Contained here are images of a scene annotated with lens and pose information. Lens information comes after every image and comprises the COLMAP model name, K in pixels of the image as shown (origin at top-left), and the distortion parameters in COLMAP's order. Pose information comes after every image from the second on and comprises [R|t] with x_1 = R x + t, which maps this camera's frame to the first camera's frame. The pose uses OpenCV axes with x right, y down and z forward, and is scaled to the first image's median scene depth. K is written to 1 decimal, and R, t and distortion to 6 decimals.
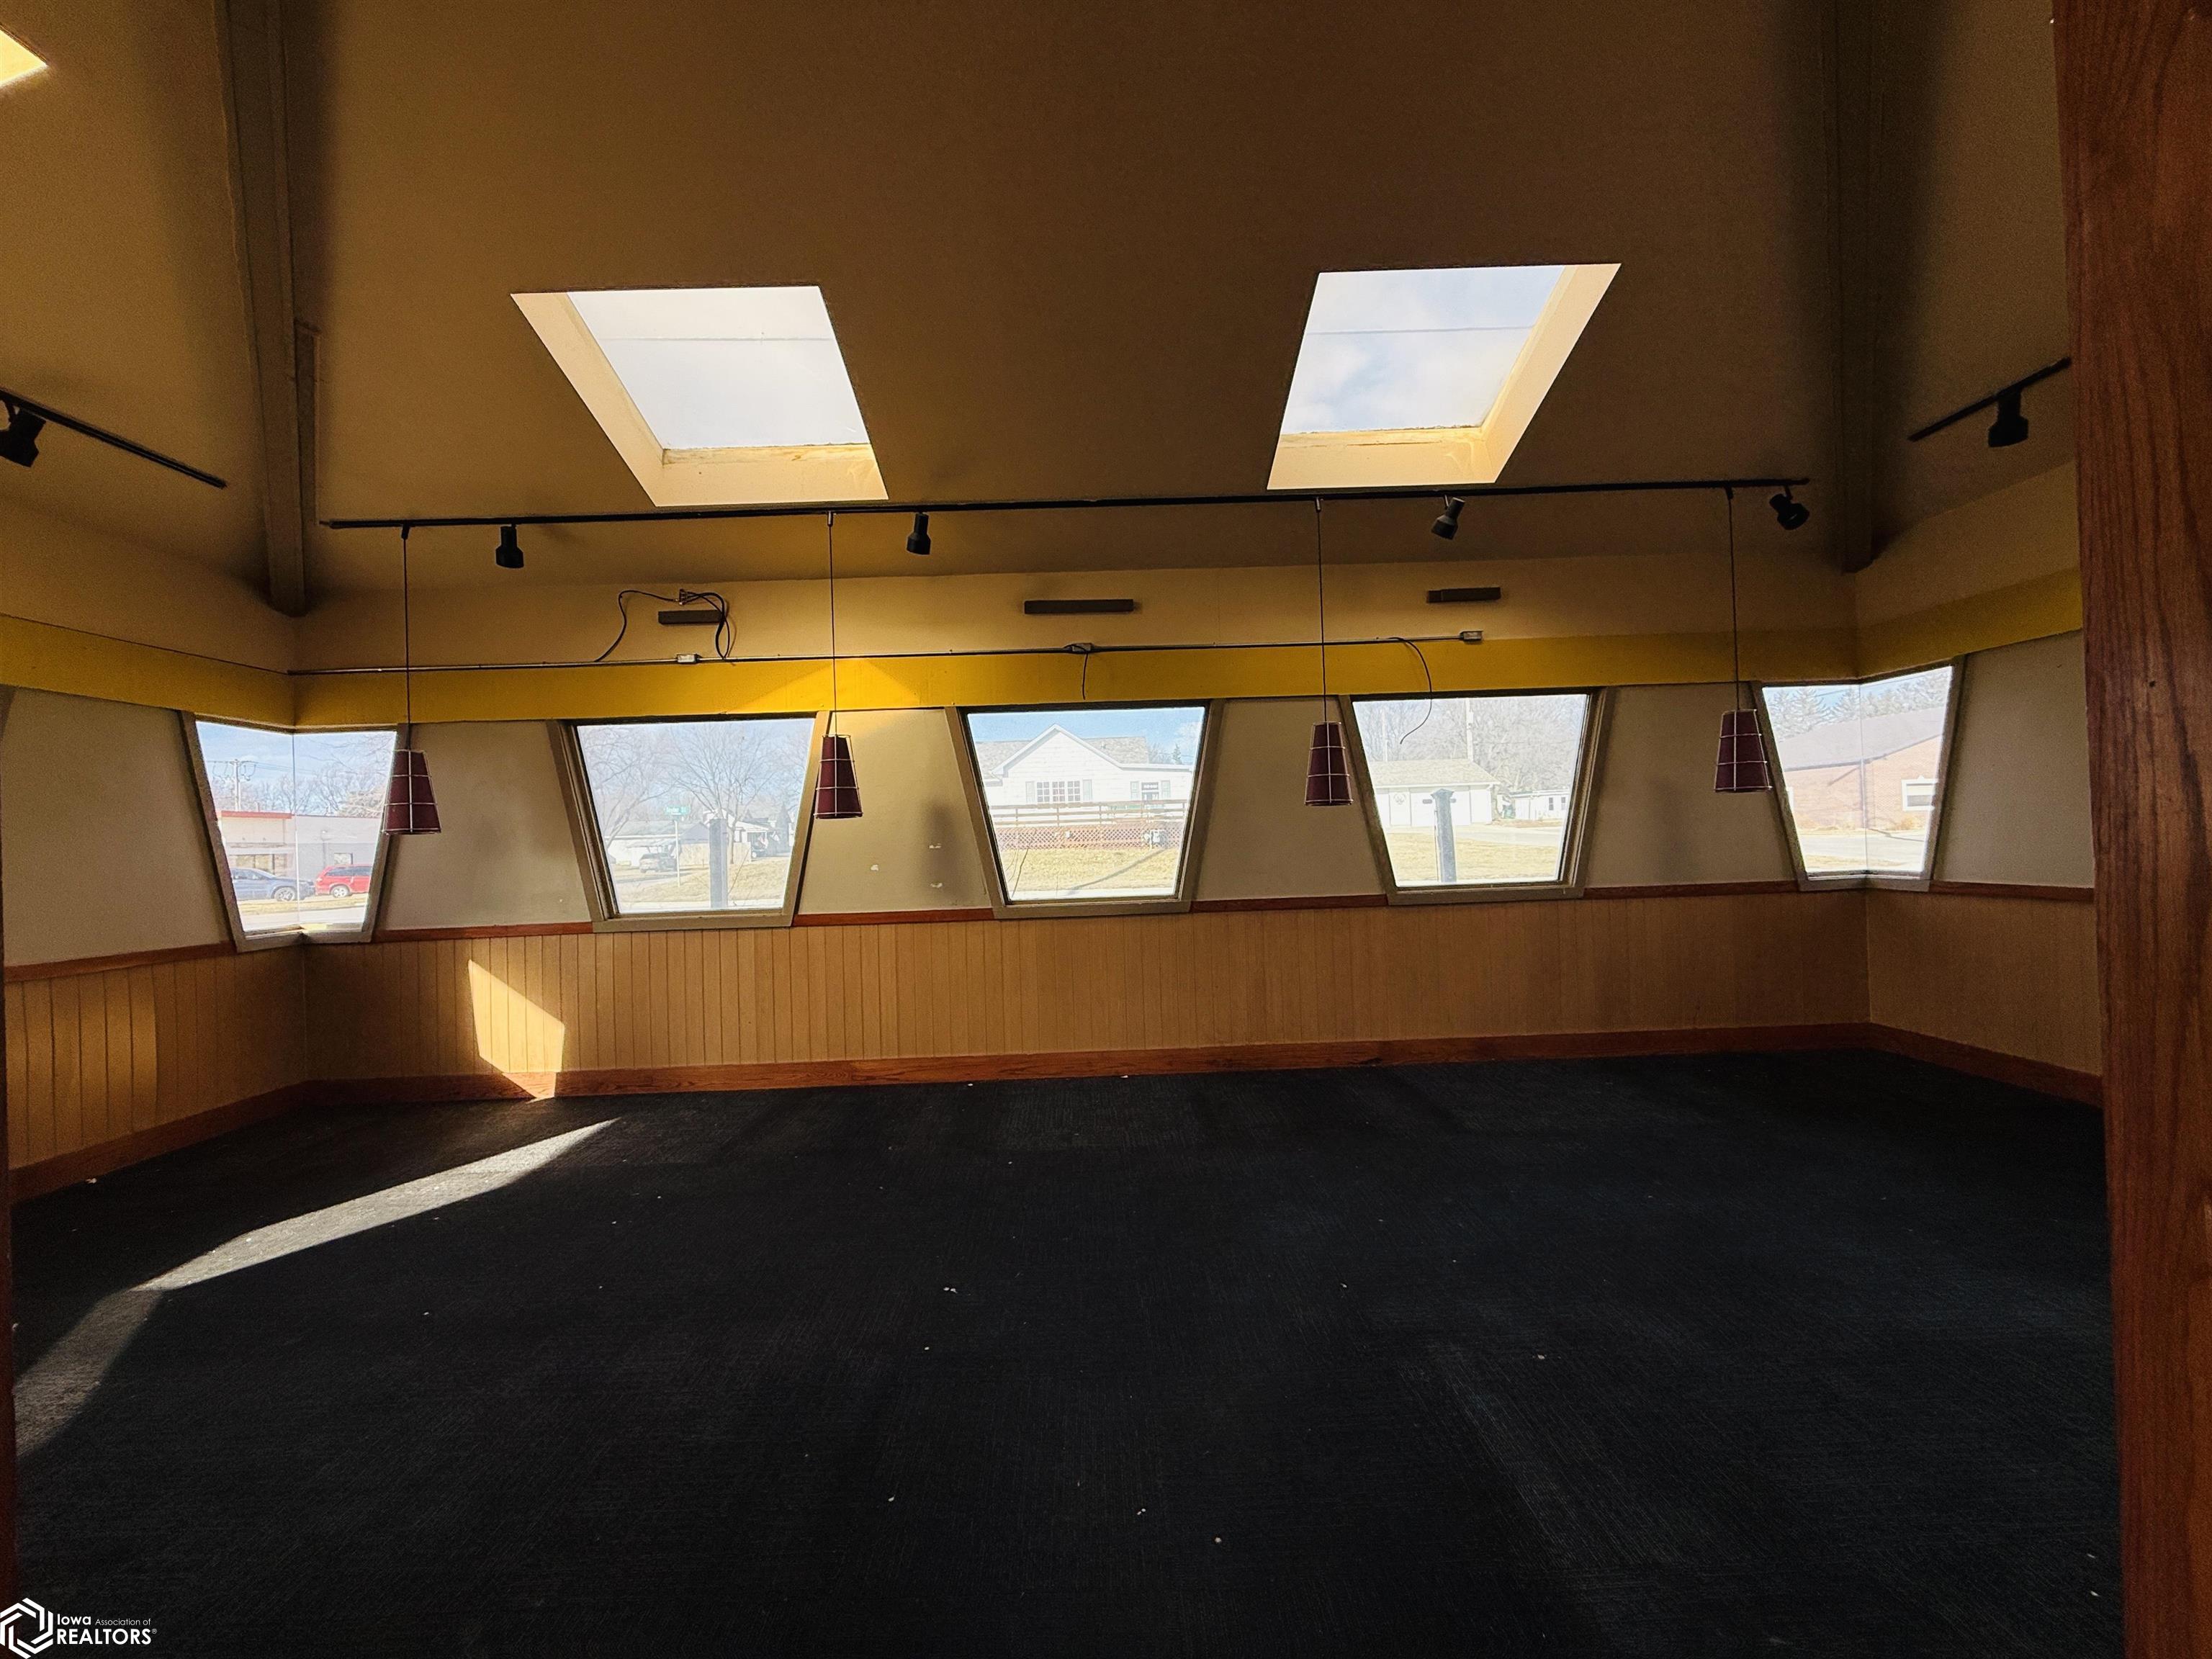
lens RADIAL K [[875.8, 0, 1098.5], [0, 875.8, 831.8], [0, 0, 1]] dist [0.000725, -0.000223]
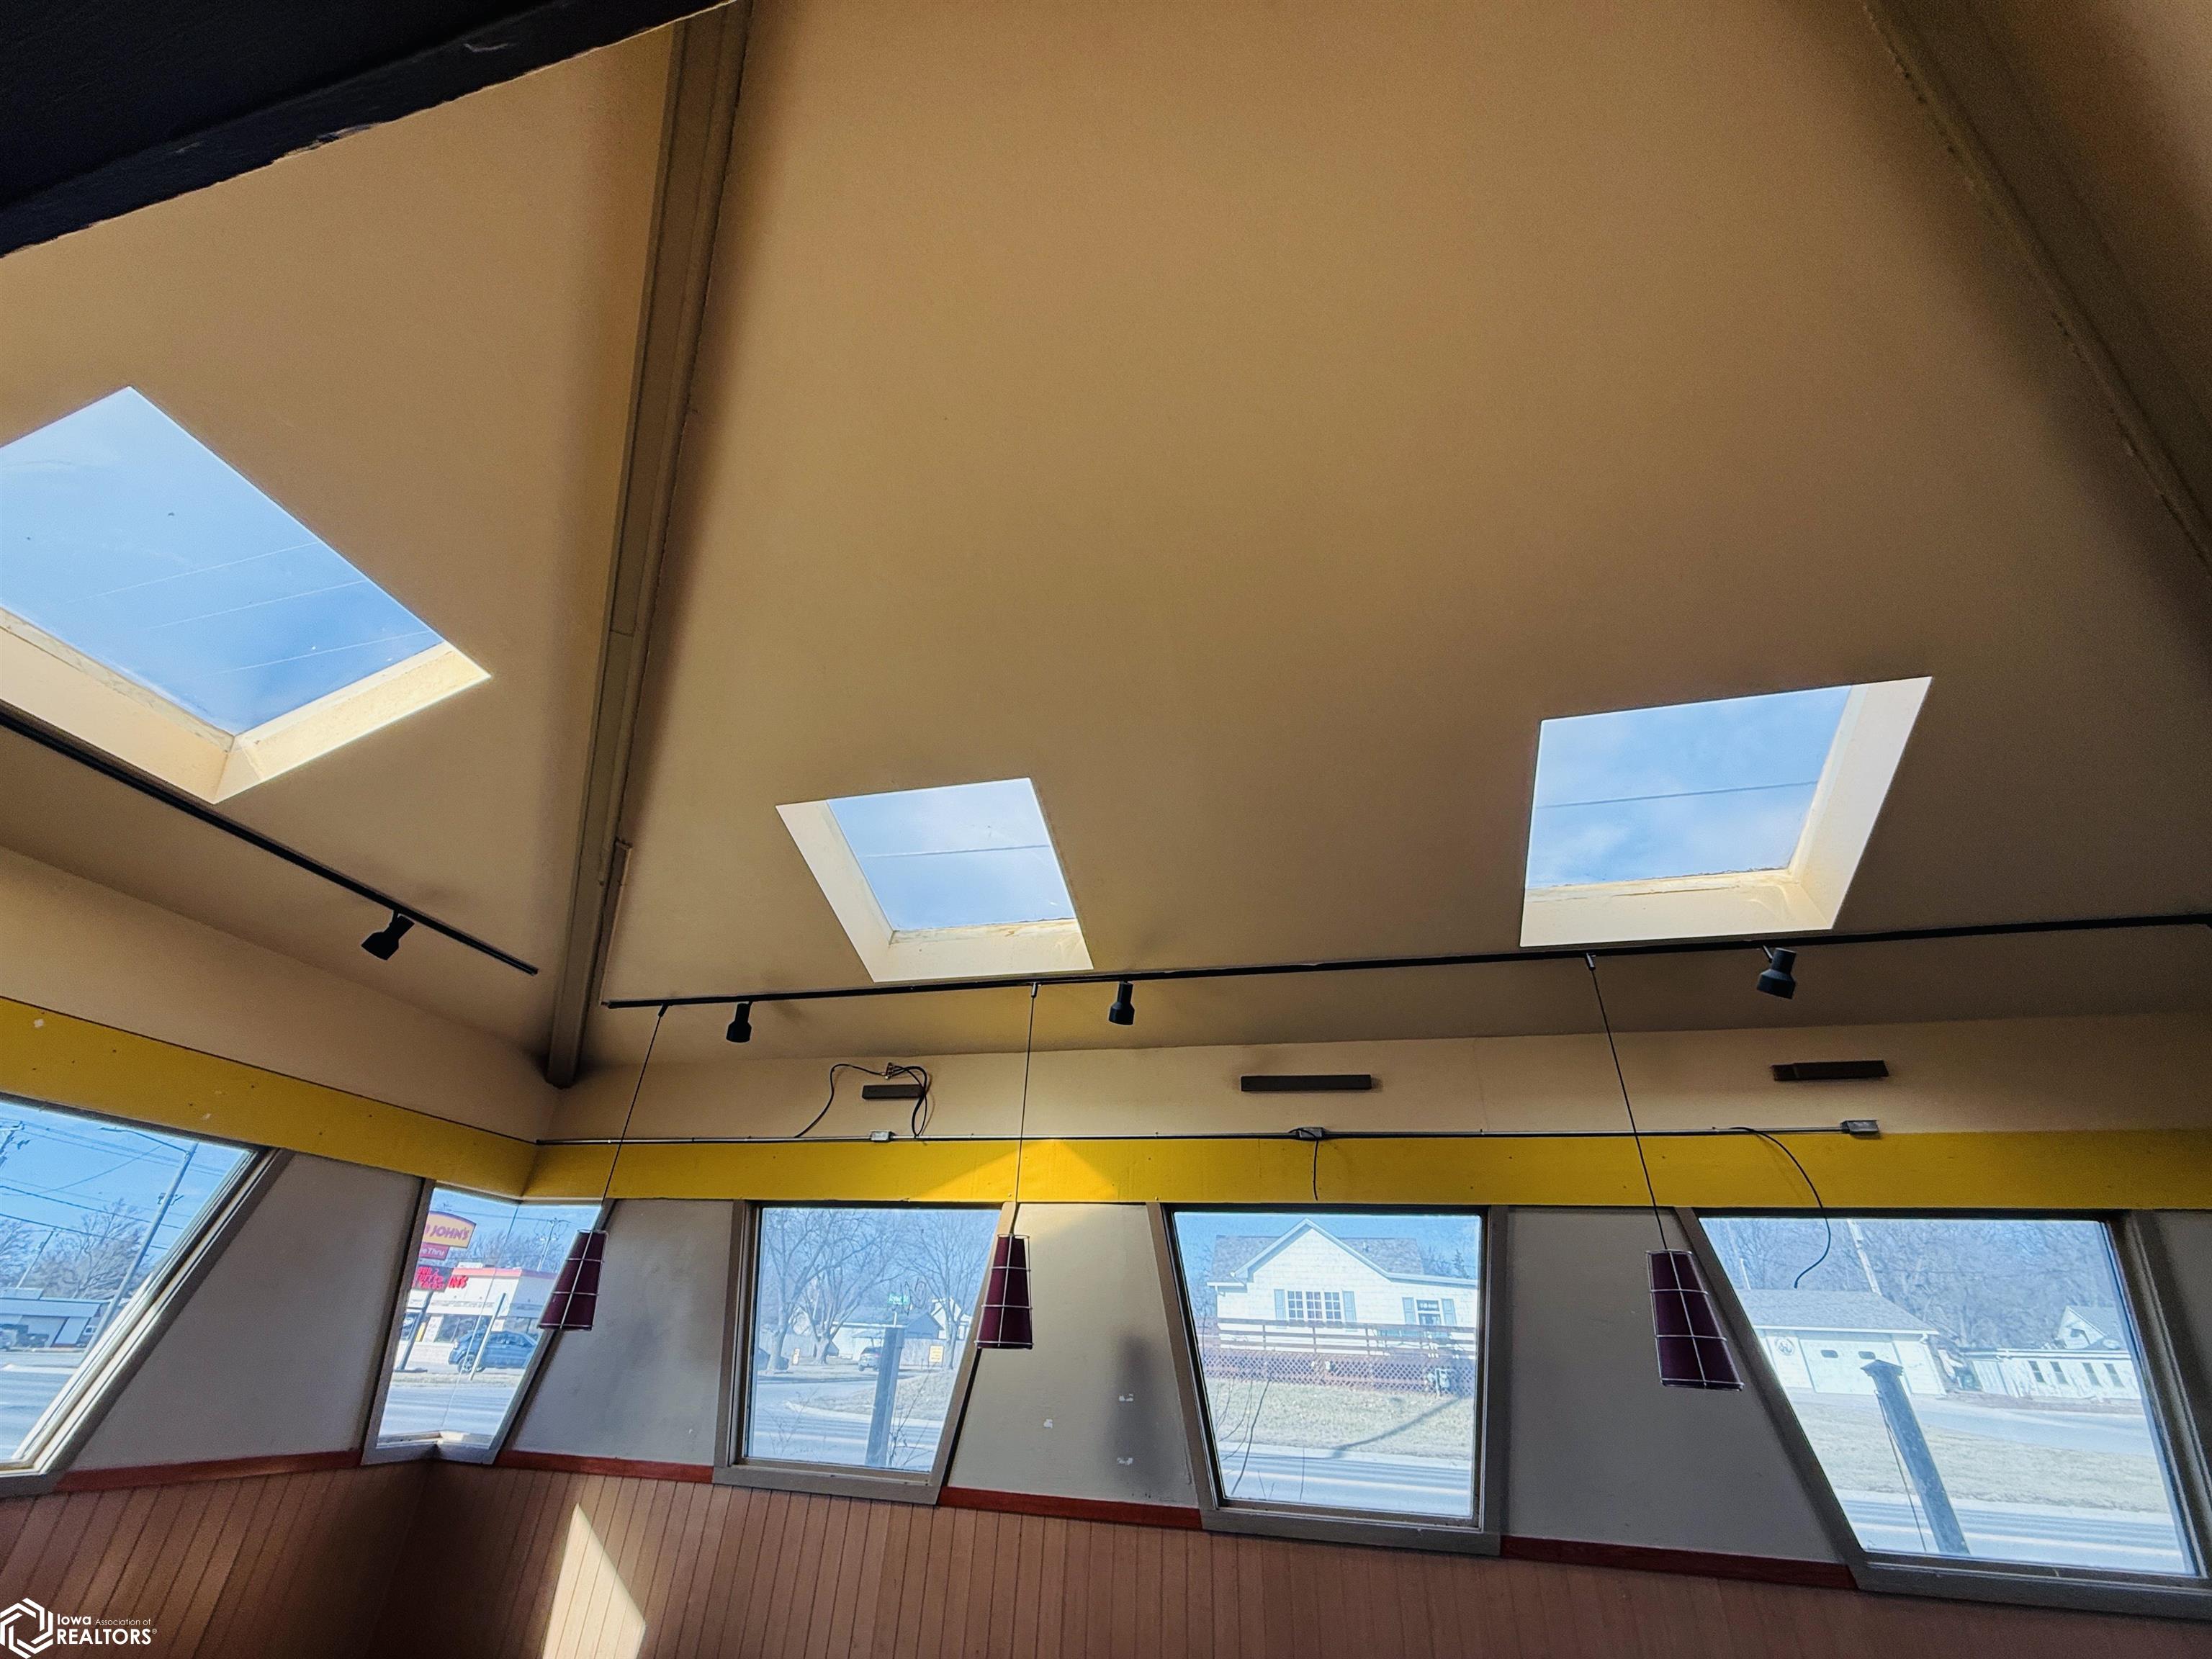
lens RADIAL K [[875.8, 0, 1098.5], [0, 875.8, 831.8], [0, 0, 1]] dist [0.000725, -0.000223]
pose [[0.963714, -0.068141, -0.258091, 0.021059], [-0.072255, 0.864184, -0.497961, -0.028296], [0.256970, 0.498541, 0.827903, 0.115777]]
